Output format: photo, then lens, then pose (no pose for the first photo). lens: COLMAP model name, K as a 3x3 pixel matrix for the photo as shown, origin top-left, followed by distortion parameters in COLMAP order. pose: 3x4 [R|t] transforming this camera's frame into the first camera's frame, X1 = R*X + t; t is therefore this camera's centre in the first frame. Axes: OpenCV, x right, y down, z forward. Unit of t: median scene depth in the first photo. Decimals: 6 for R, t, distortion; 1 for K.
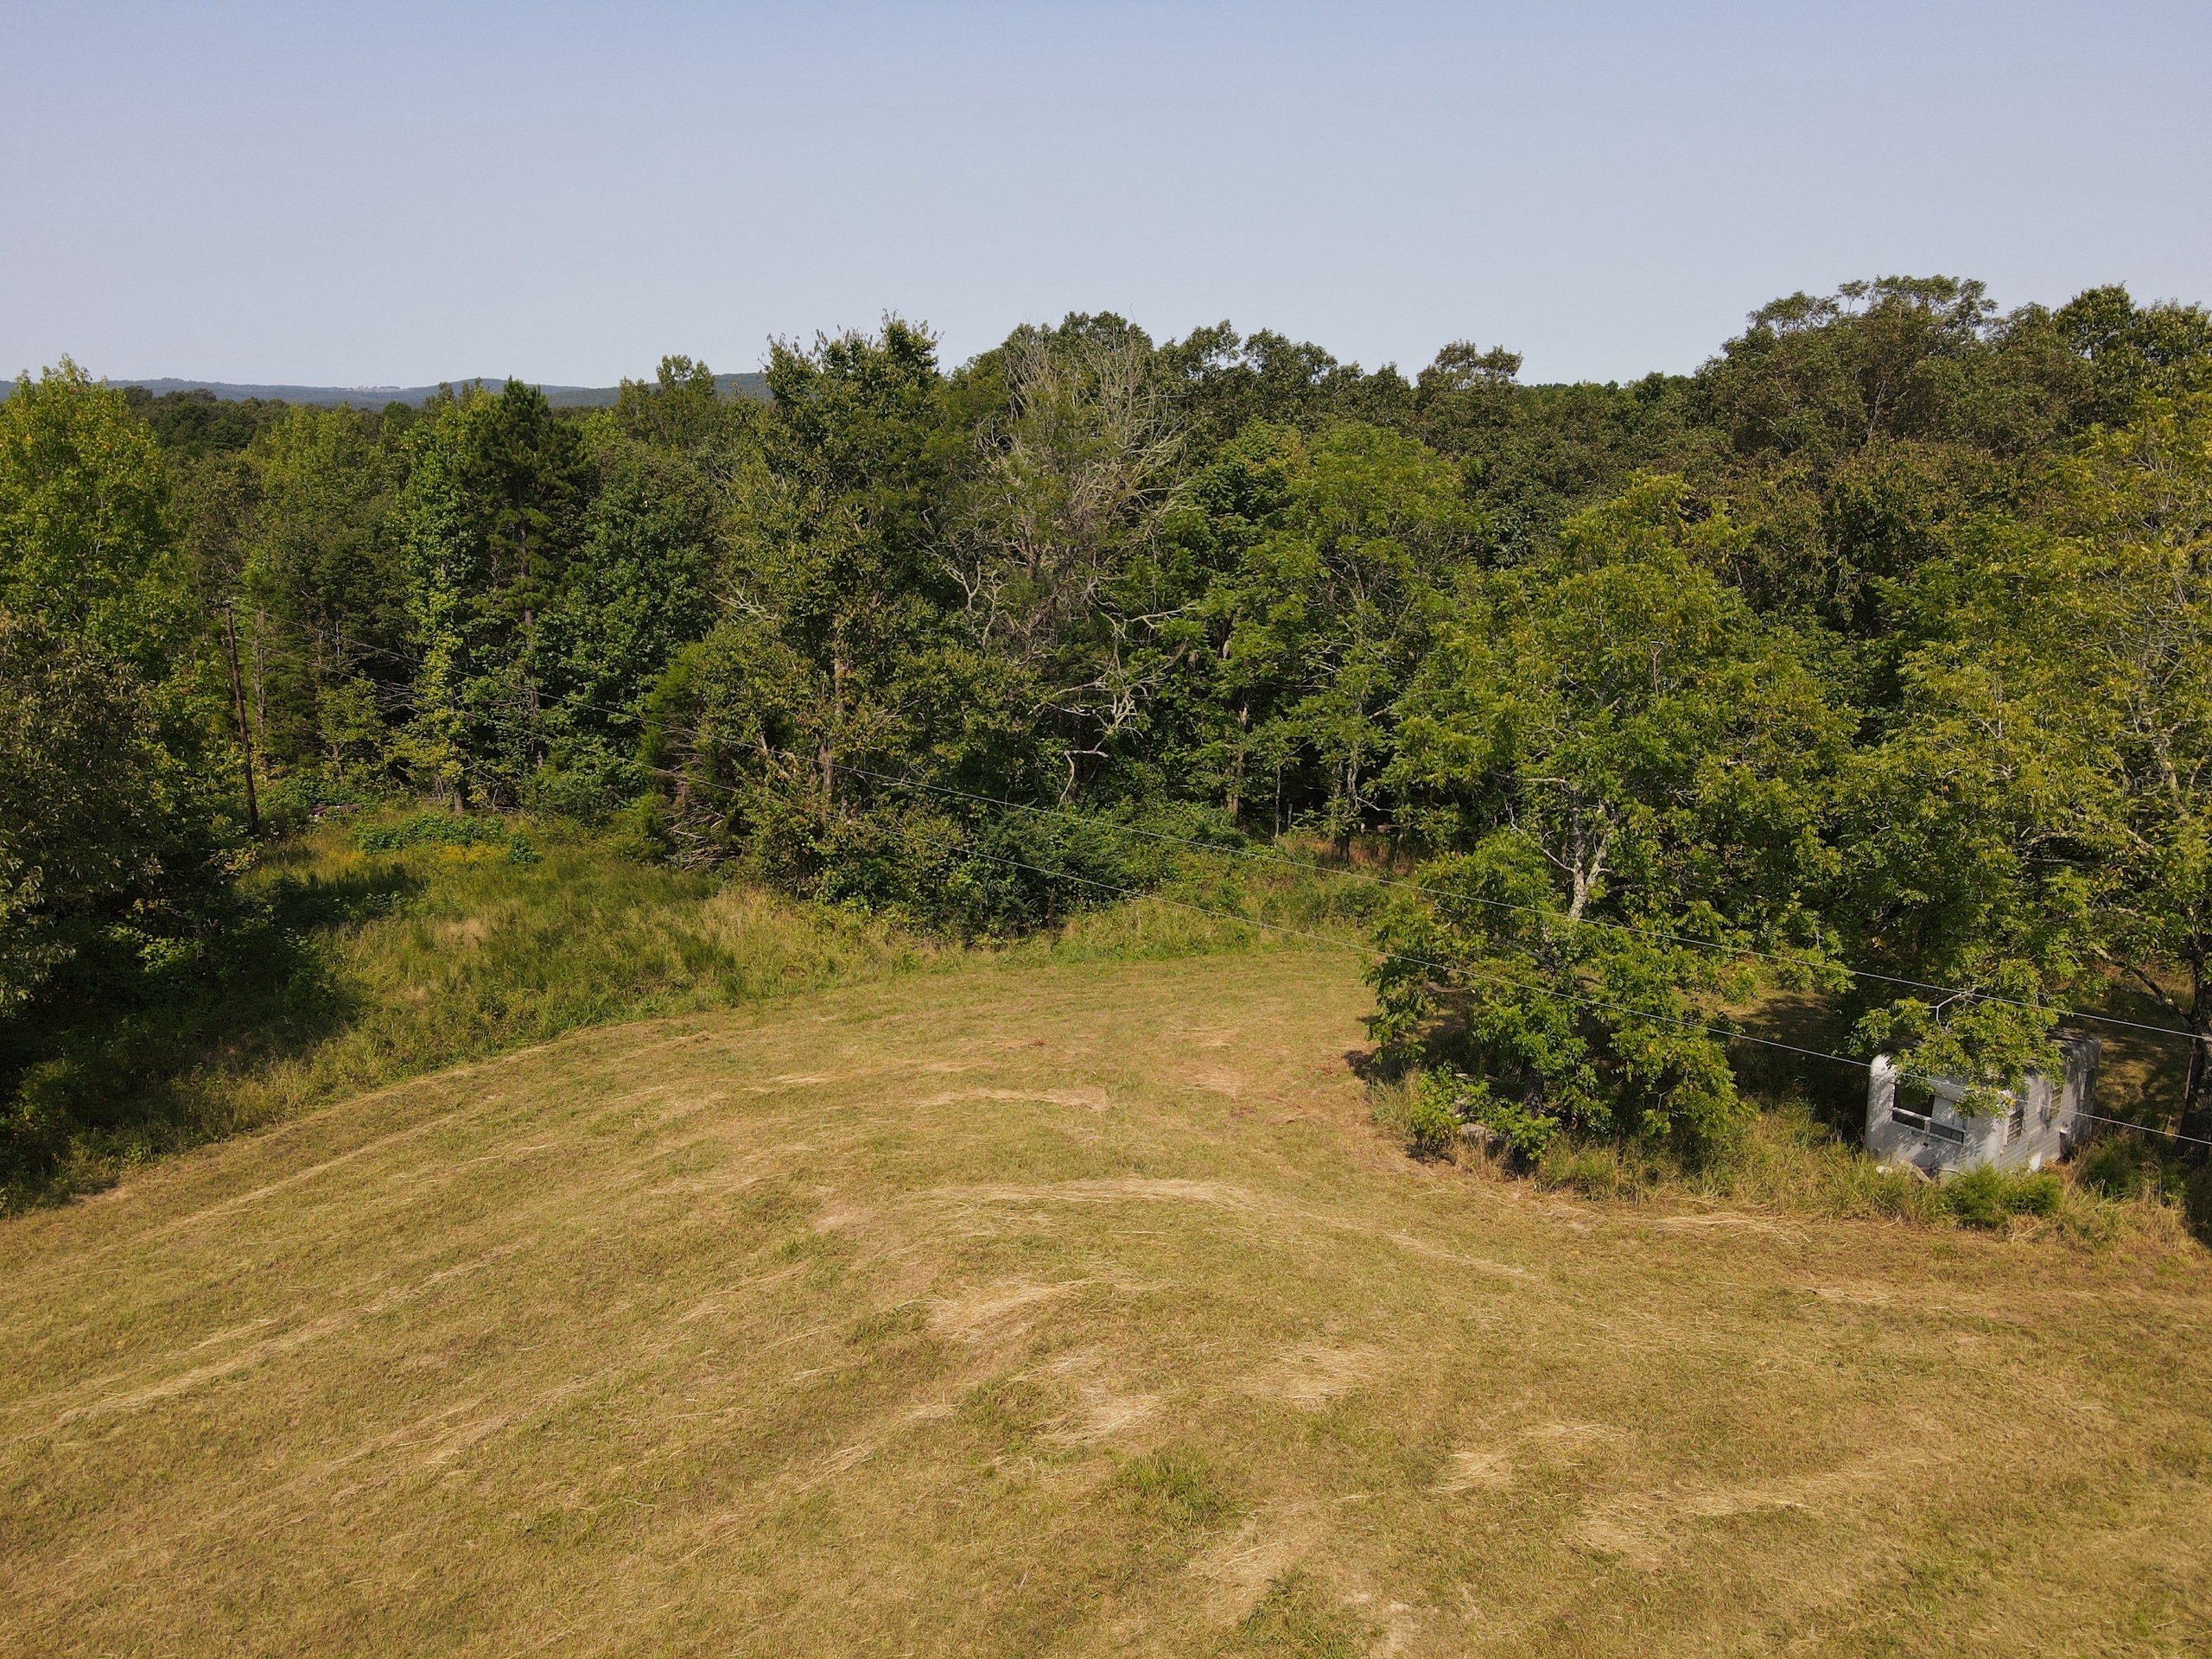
lens RADIAL K [[1624.9, 0, 1103.8], [0, 1624.9, 842.3], [0, 0, 1]] dist [-0.007704, 0.035488]
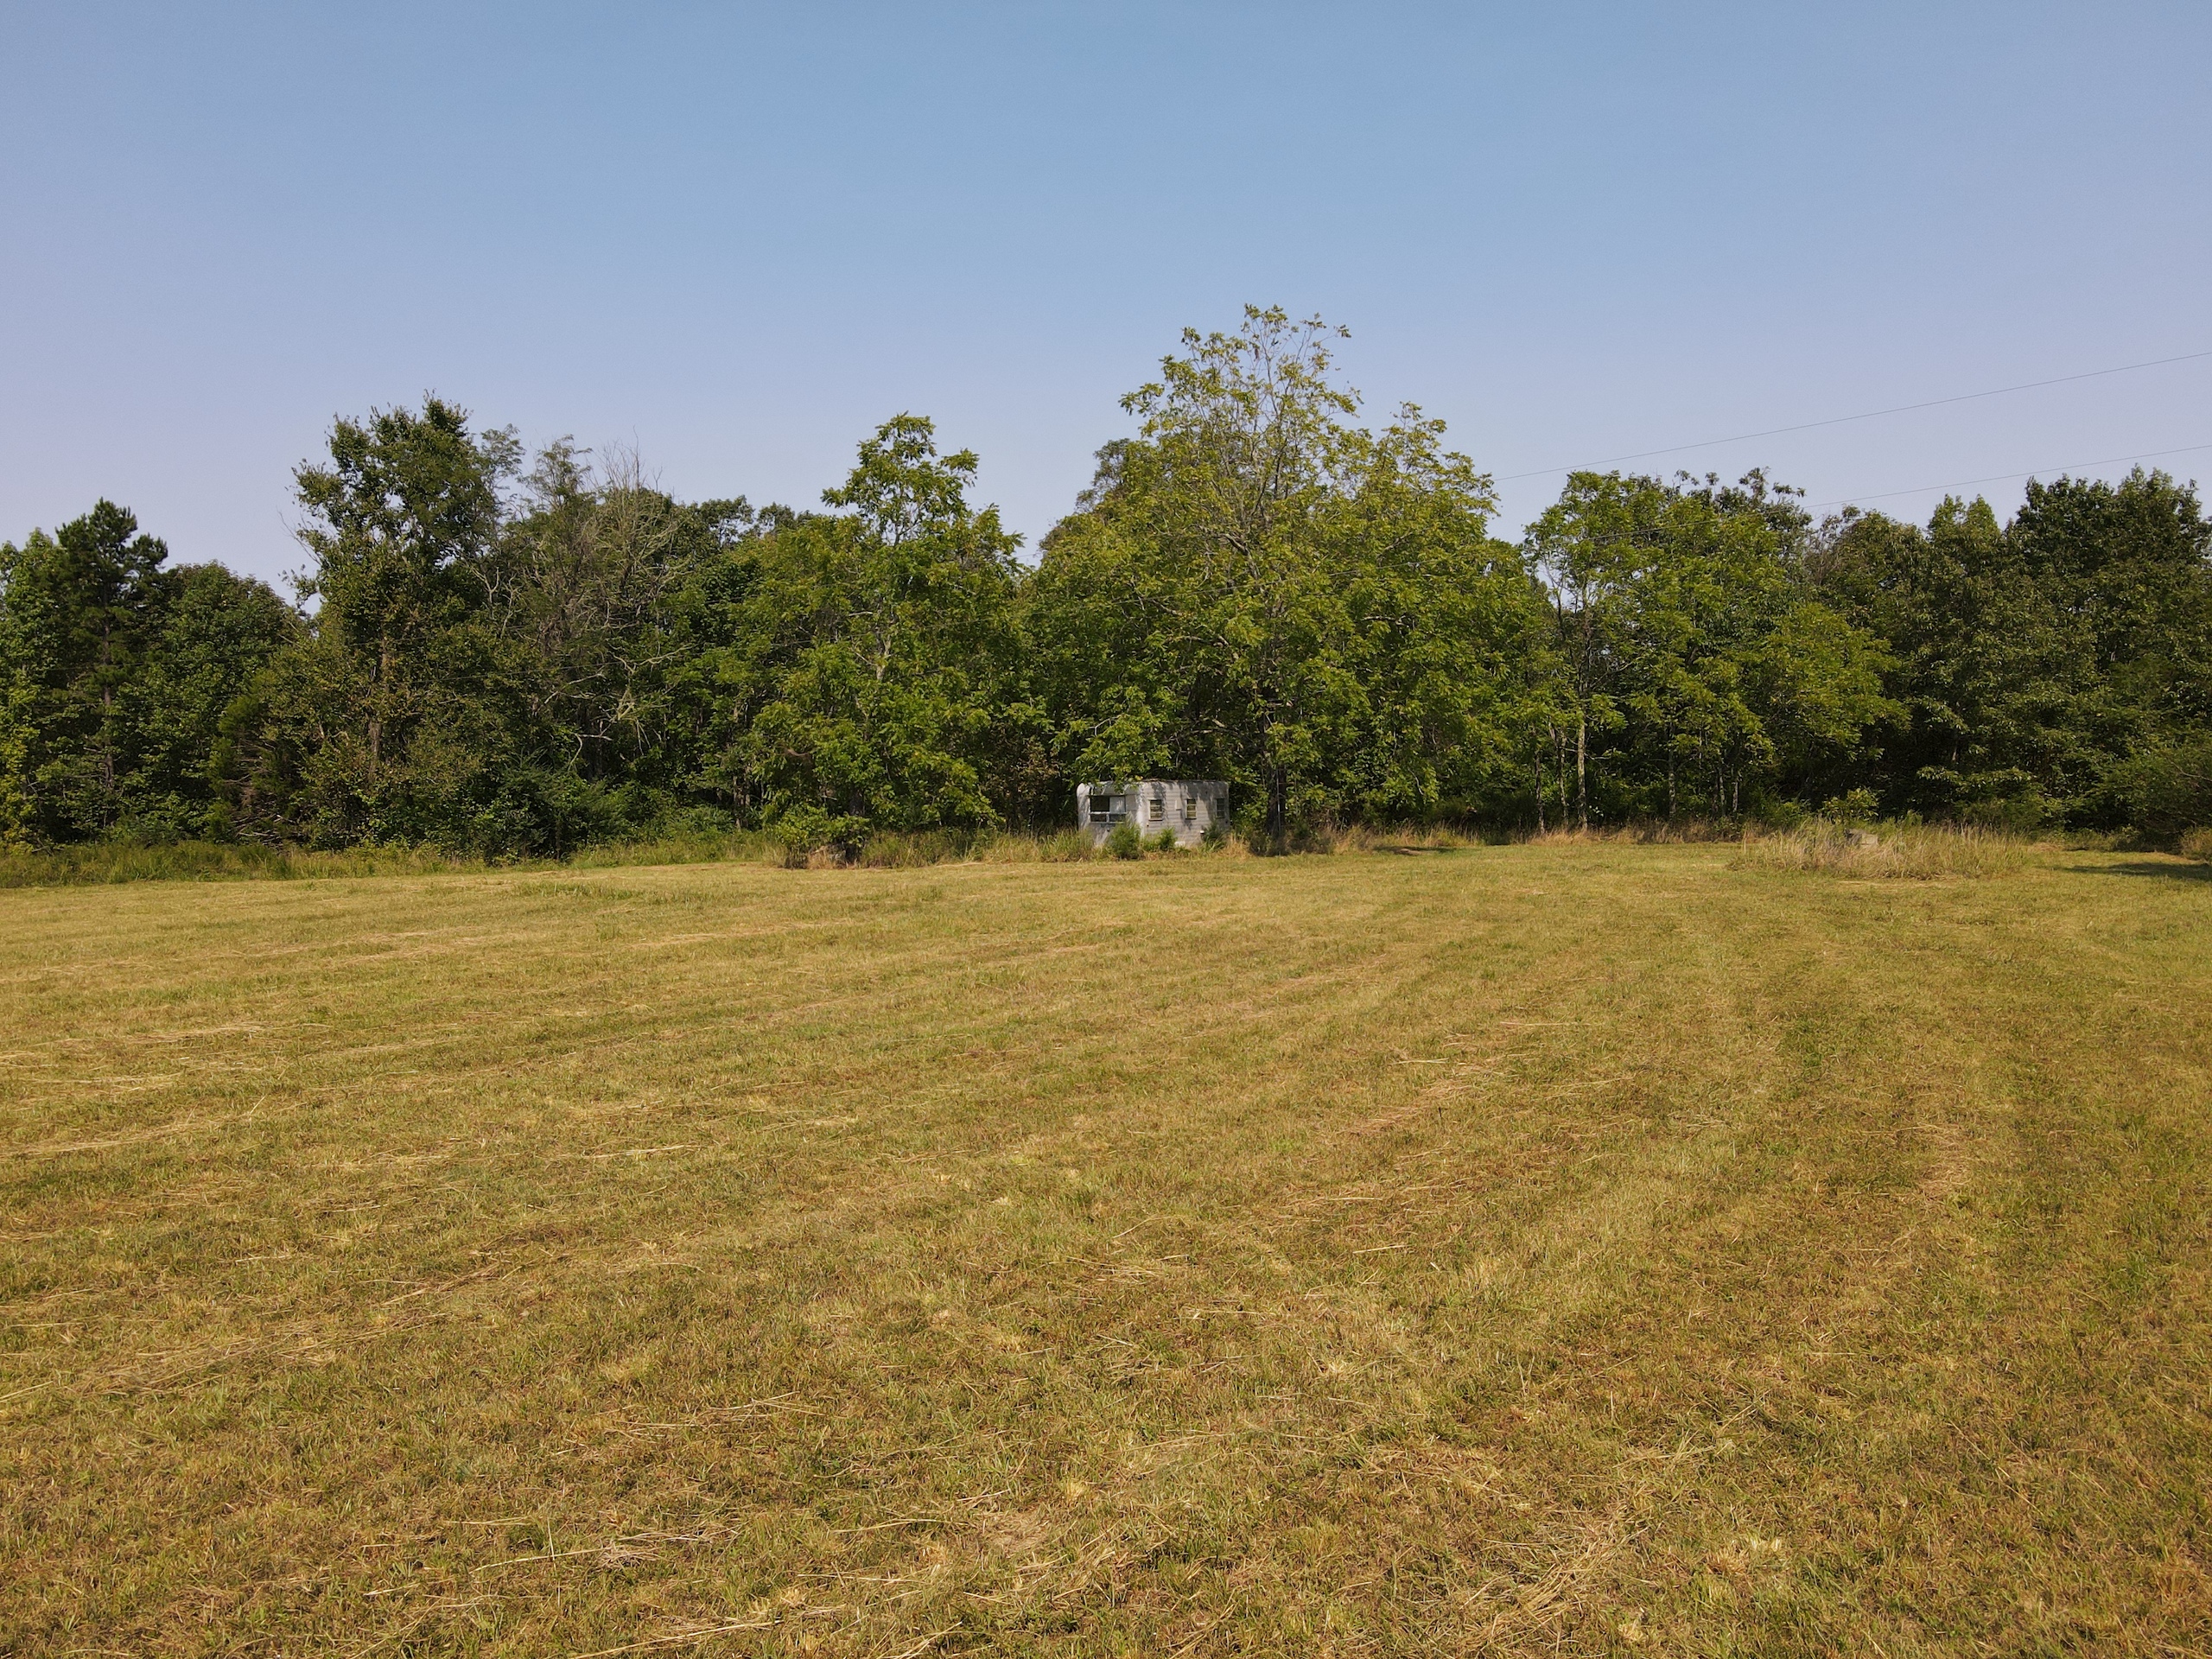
lens RADIAL K [[1624.9, 0, 1103.8], [0, 1624.9, 842.3], [0, 0, 1]] dist [-0.007704, 0.035488]
pose [[0.975120, -0.021398, 0.220644, 0.087989], [0.066631, 0.977596, -0.199666, 0.280074], [-0.211428, 0.209400, 0.954699, -0.263428]]
